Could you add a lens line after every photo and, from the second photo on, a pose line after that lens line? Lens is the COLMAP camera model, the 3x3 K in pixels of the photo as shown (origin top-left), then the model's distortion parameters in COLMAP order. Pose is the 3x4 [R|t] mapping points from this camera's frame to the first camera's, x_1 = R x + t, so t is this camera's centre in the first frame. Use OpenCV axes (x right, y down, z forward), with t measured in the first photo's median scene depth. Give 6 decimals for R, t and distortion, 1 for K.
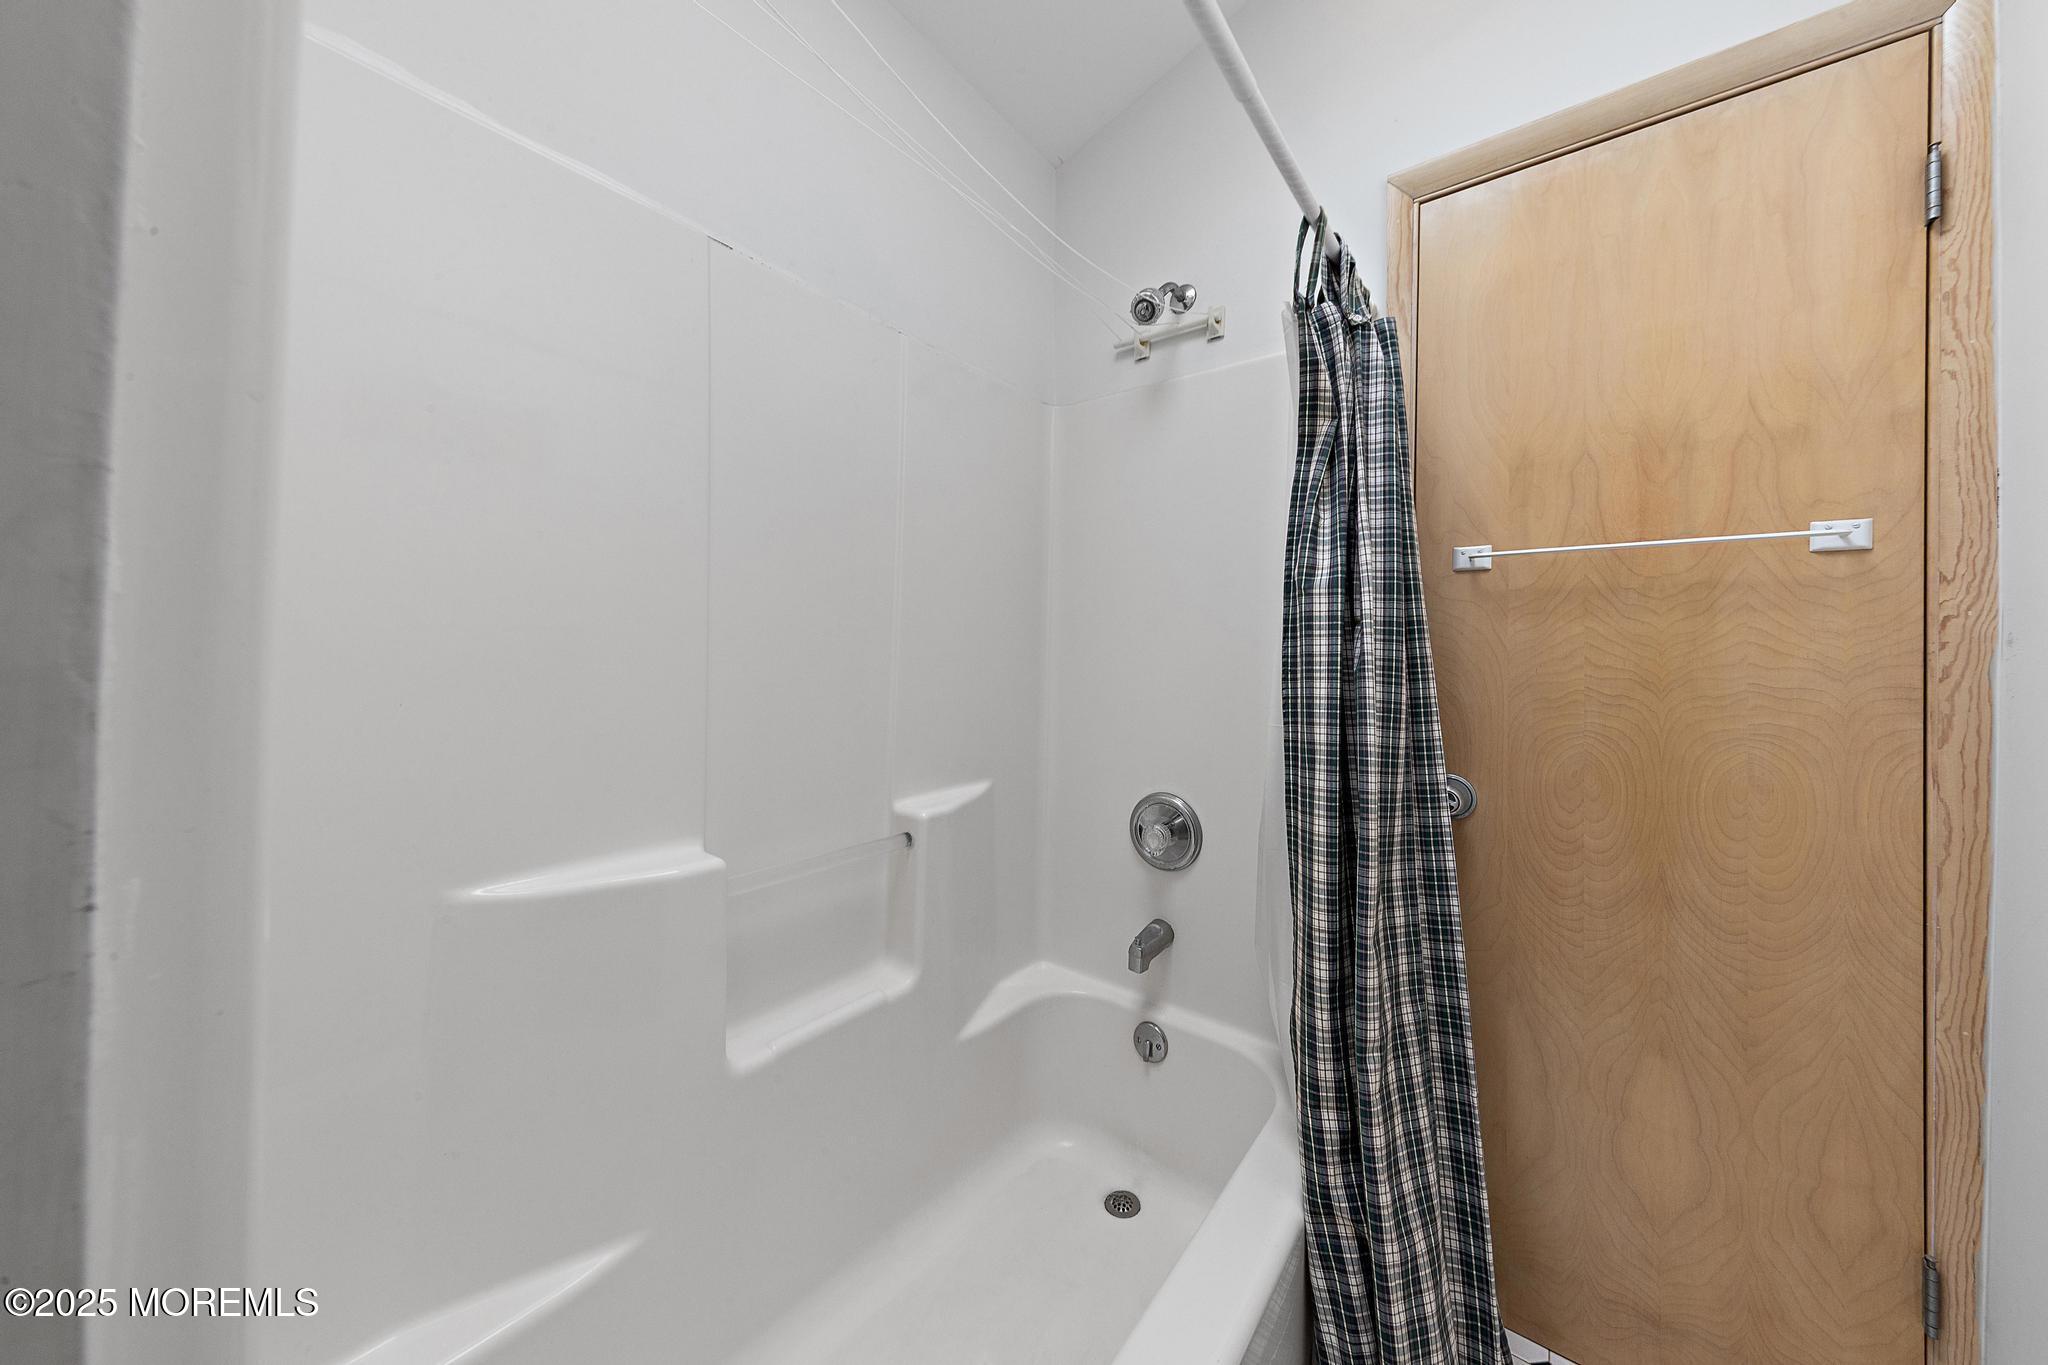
lens RADIAL K [[701.0, 0, 1029.1], [0, 701.0, 626.8], [0, 0, 1]] dist [0.006668, -0.000201]
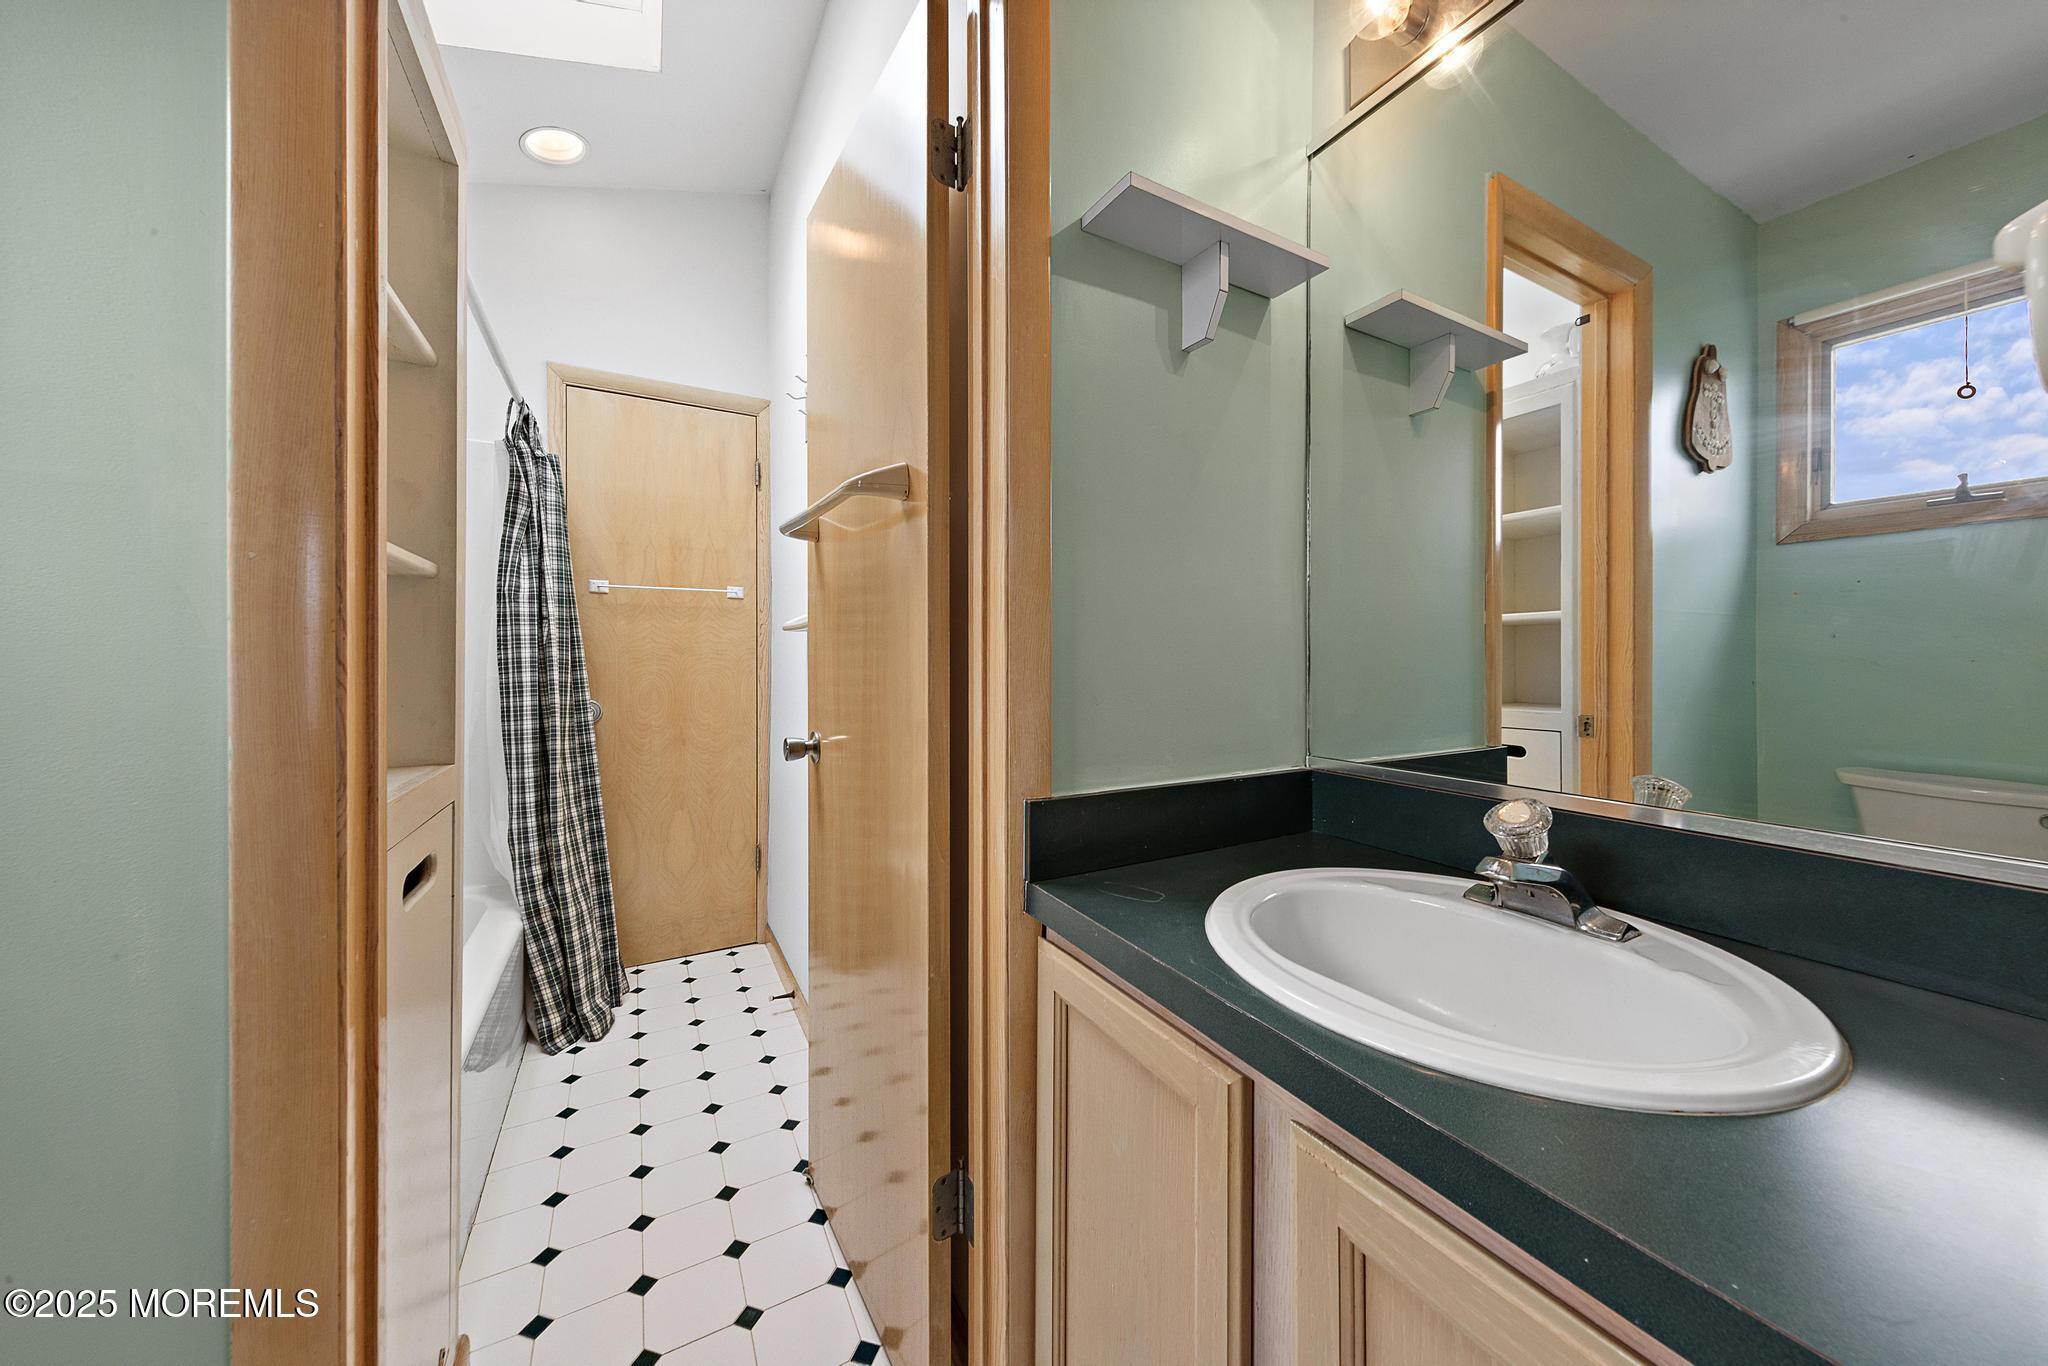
lens RADIAL K [[686.3, 0, 1029.3], [0, 686.3, 687.4], [0, 0, 1]] dist [0.005222, -0.000172]
pose [[0.393210, -0.056416, 0.917716, -0.742383], [-0.033027, 0.996605, 0.075417, -0.003394], [-0.918855, -0.059964, 0.390012, -0.954183]]
